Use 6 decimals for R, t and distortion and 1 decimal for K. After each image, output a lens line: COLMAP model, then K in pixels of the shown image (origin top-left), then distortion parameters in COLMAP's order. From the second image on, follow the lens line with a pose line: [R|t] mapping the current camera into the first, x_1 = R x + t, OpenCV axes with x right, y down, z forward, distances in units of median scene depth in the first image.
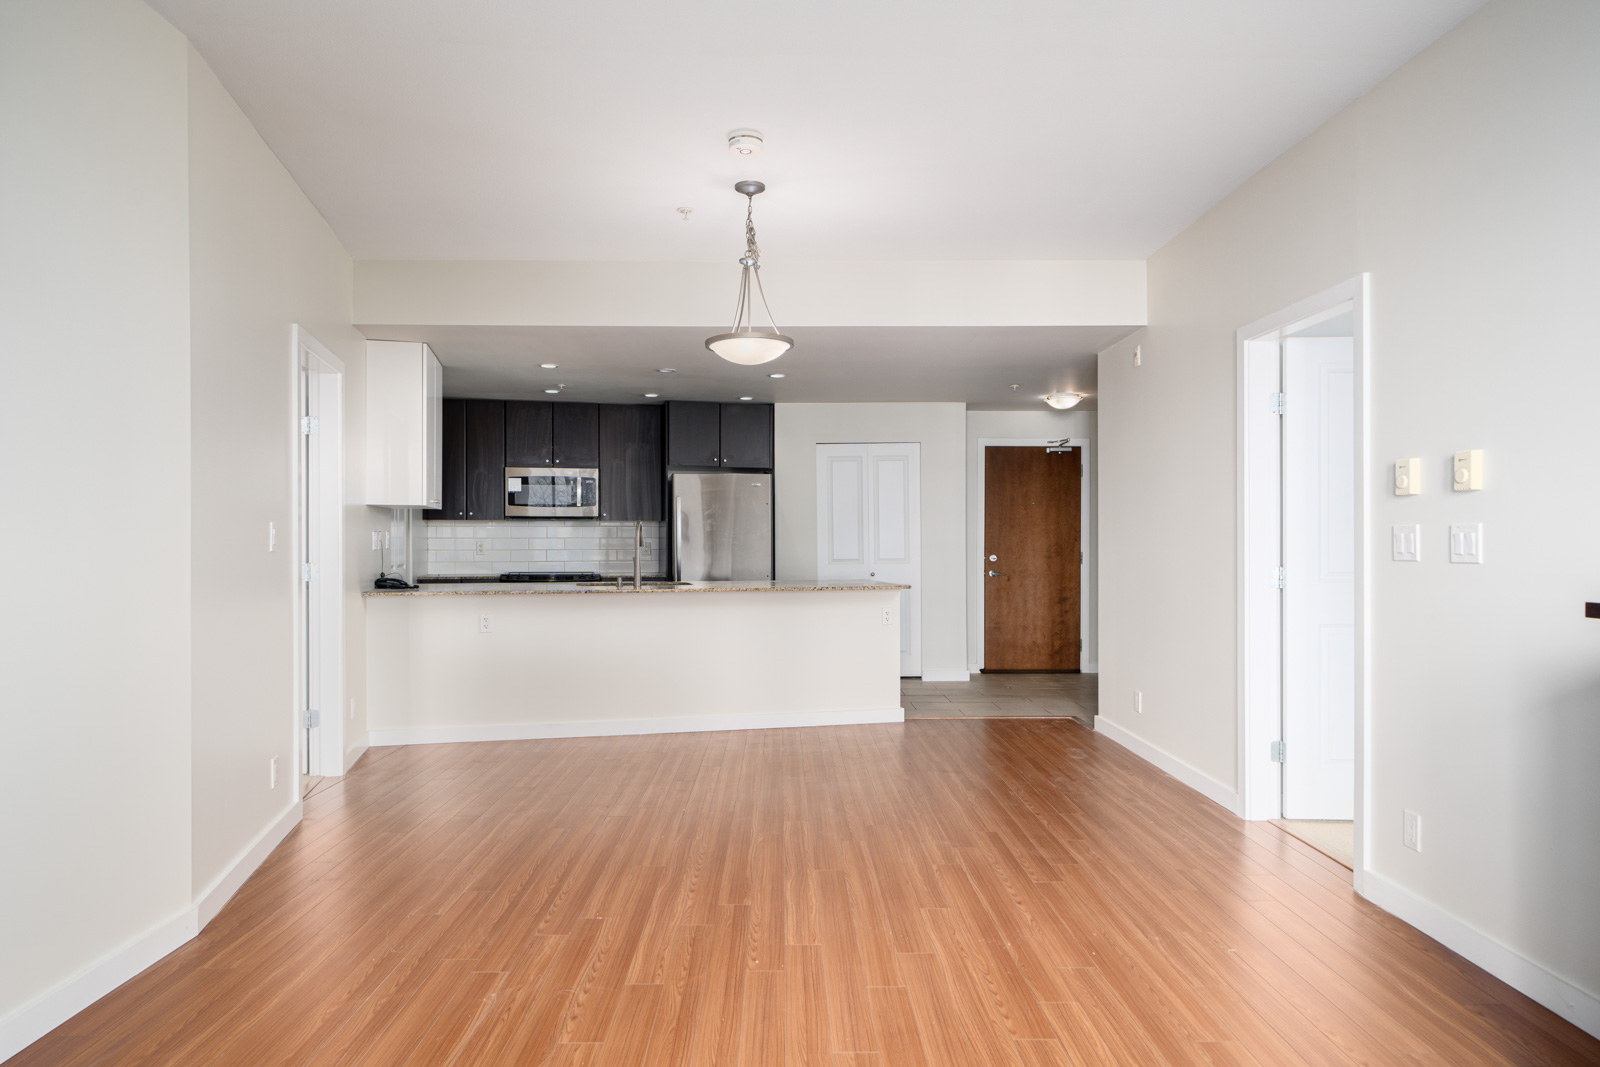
lens RADIAL K [[933.1, 0, 776.5], [0, 933.1, 536.7], [0, 0, 1]] dist [-0.000291, 0.000121]
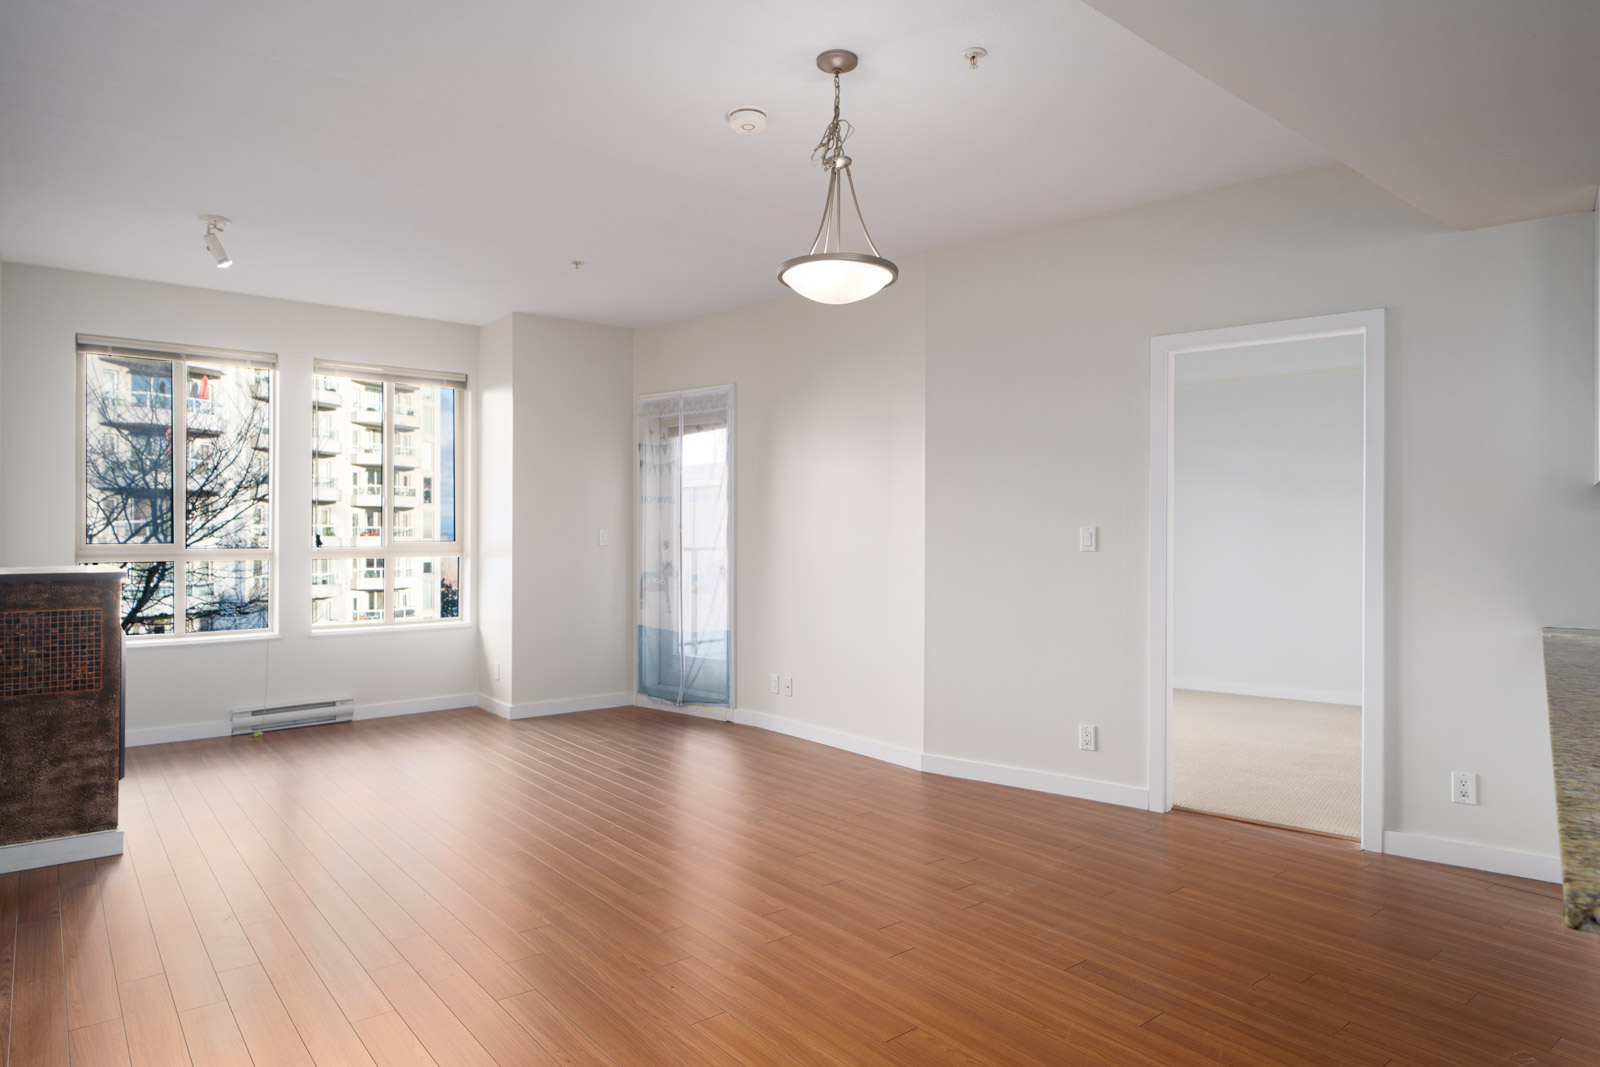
lens RADIAL K [[945.5, 0, 798.7], [0, 945.5, 526.7], [0, 0, 1]] dist [0.002085, 0.001688]
pose [[-0.770278, -0.010358, -0.637625, 0.637526], [-0.003312, 0.999920, -0.012243, -0.002135], [0.637700, -0.007319, -0.770250, 2.098511]]
